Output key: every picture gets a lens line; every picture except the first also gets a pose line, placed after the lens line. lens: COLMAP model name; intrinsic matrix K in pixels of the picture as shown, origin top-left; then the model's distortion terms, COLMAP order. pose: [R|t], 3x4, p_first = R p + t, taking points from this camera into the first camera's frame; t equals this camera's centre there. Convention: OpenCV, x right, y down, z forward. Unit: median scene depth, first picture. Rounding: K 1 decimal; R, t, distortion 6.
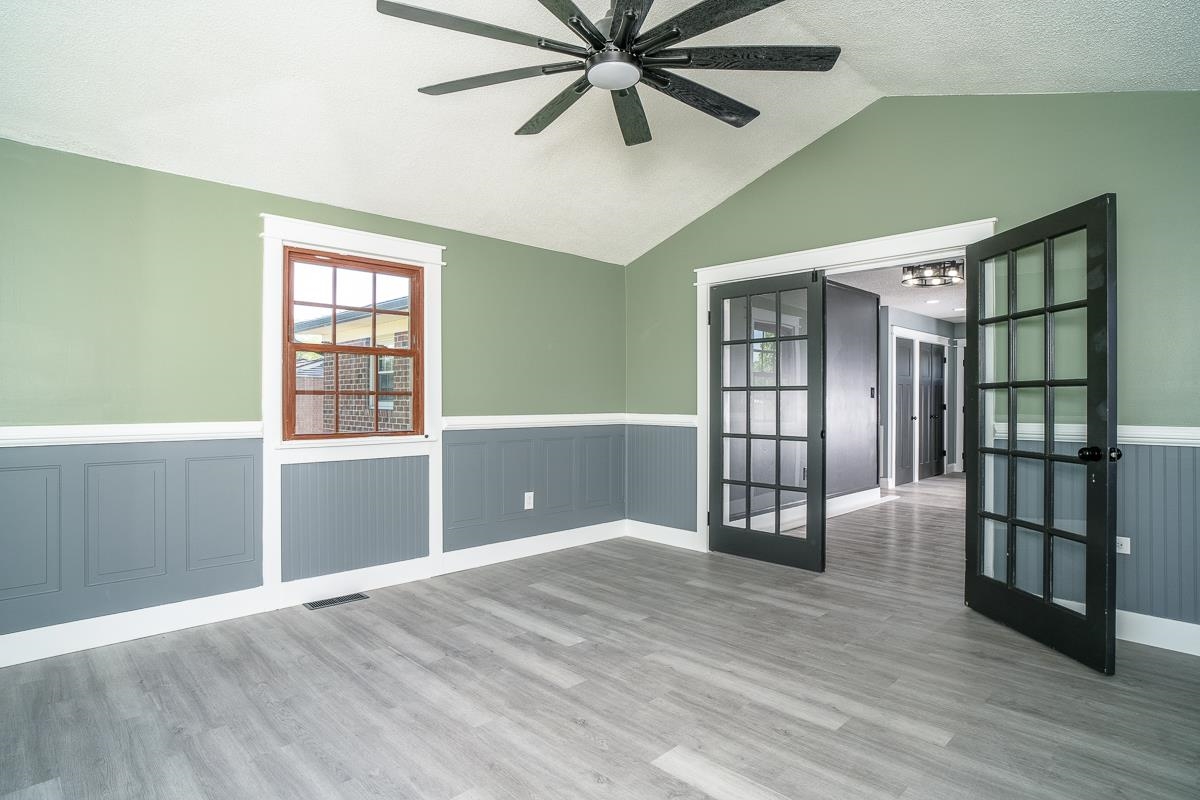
lens RADIAL K [[629.7, 0, 604.2], [0, 629.7, 397.0], [0, 0, 1]] dist [-0.013542, 0.007550]
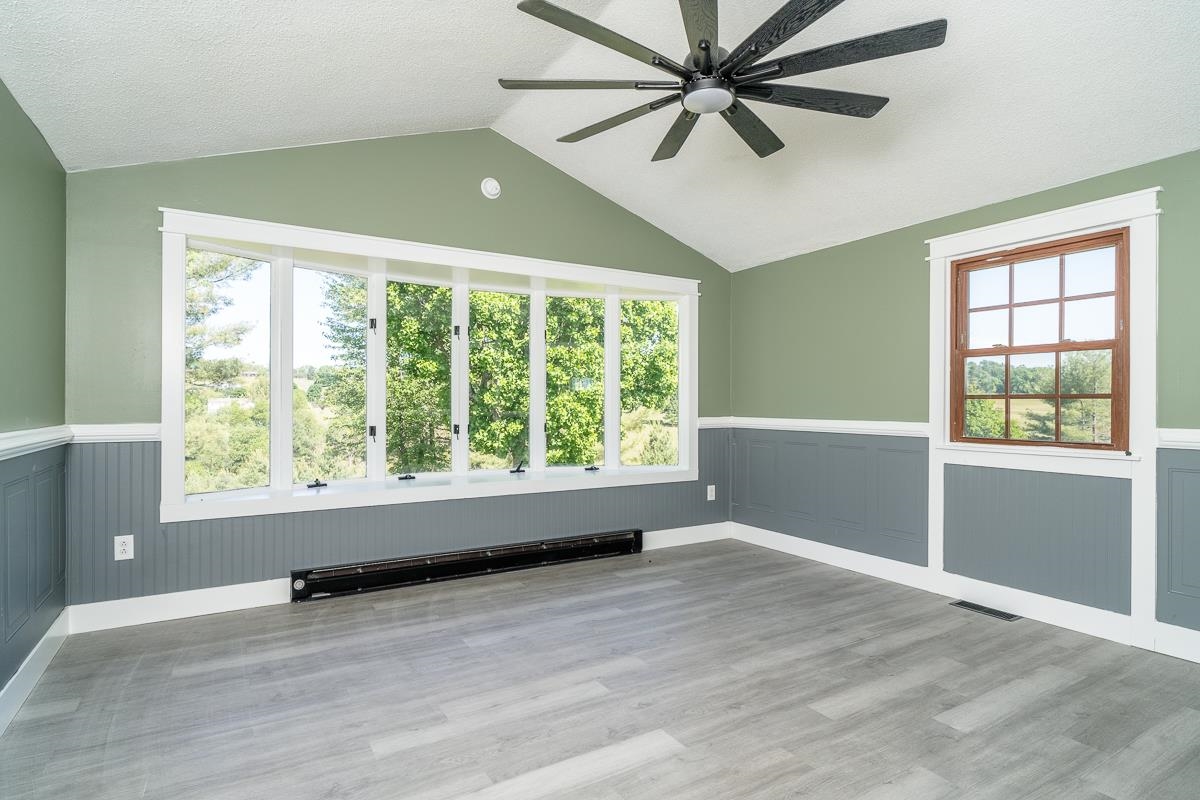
lens RADIAL K [[629.7, 0, 606.1], [0, 629.7, 400.9], [0, 0, 1]] dist [-0.013542, 0.007550]
pose [[-0.230346, -0.011082, -0.973046, 0.718426], [0.001174, 0.999931, -0.011666, 0.011027], [0.973108, -0.003829, -0.230317, 0.710106]]
